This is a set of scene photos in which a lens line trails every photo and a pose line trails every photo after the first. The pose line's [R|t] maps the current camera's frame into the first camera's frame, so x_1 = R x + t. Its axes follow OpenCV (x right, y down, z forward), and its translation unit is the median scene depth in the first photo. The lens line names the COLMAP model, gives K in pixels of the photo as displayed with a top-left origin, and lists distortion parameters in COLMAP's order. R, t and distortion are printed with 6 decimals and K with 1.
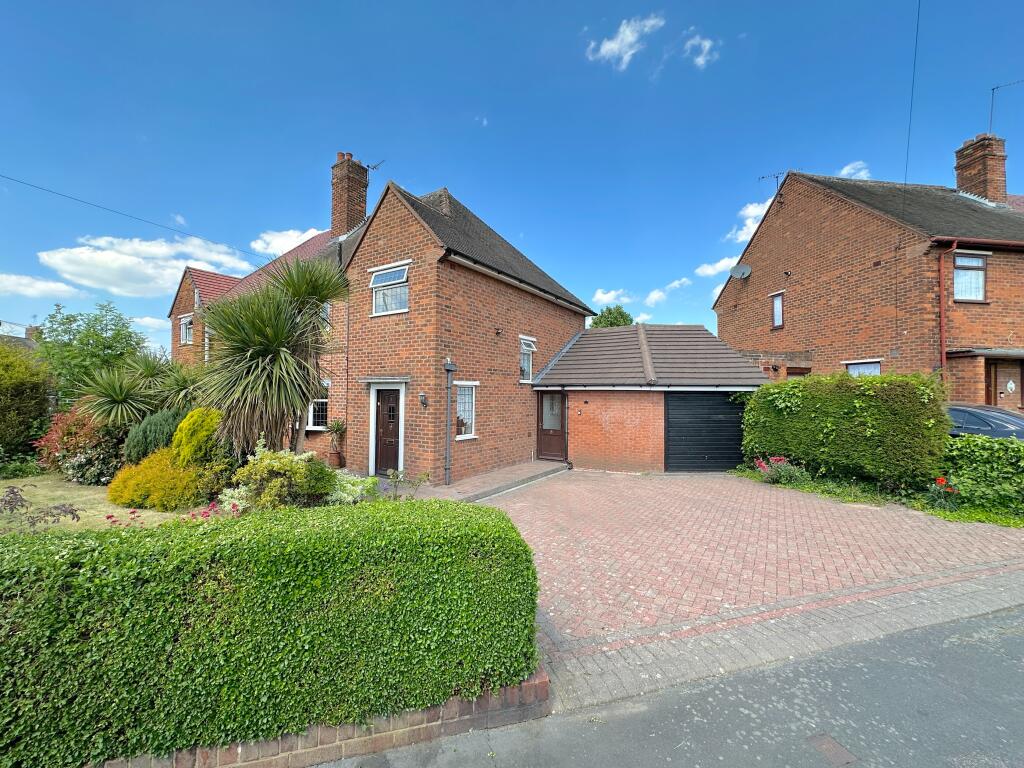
lens RADIAL K [[410.2, 0, 511.5], [0, 410.2, 383.6], [0, 0, 1]] dist [0.001209, 0.000048]
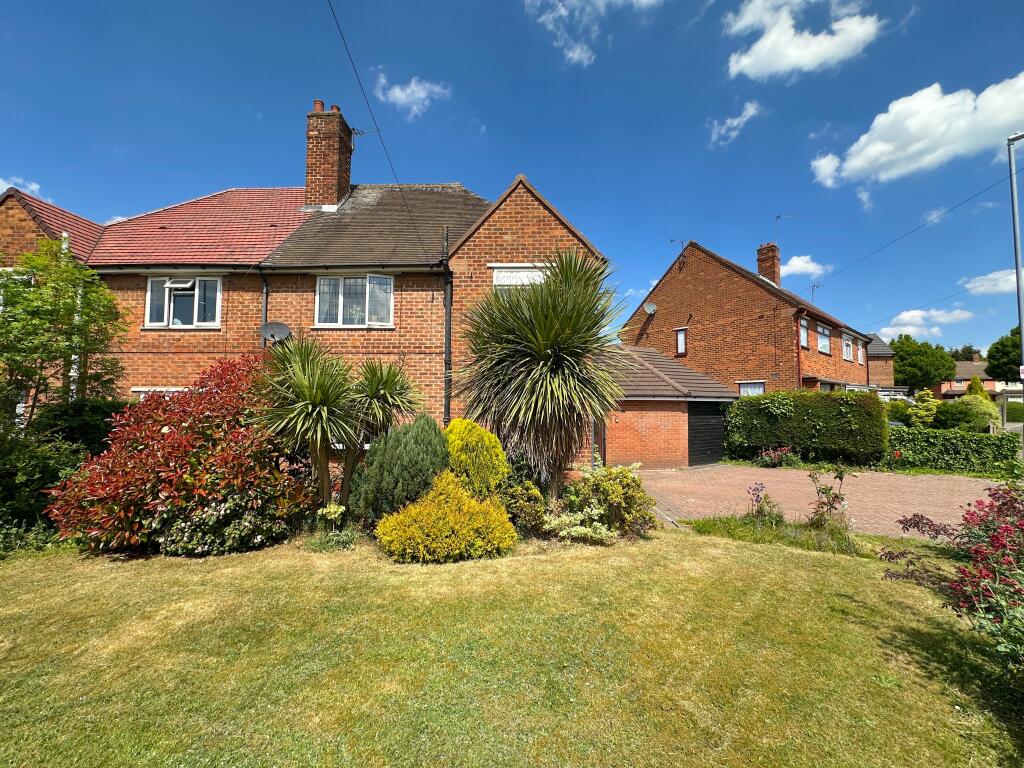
lens RADIAL K [[410.2, 0, 511.6], [0, 410.2, 384.2], [0, 0, 1]] dist [0.001209, 0.000048]
pose [[0.860756, 0.025941, 0.508357, -0.709656], [-0.011481, 0.999436, -0.031561, 0.011759], [-0.508889, 0.021330, 0.860568, 0.196737]]
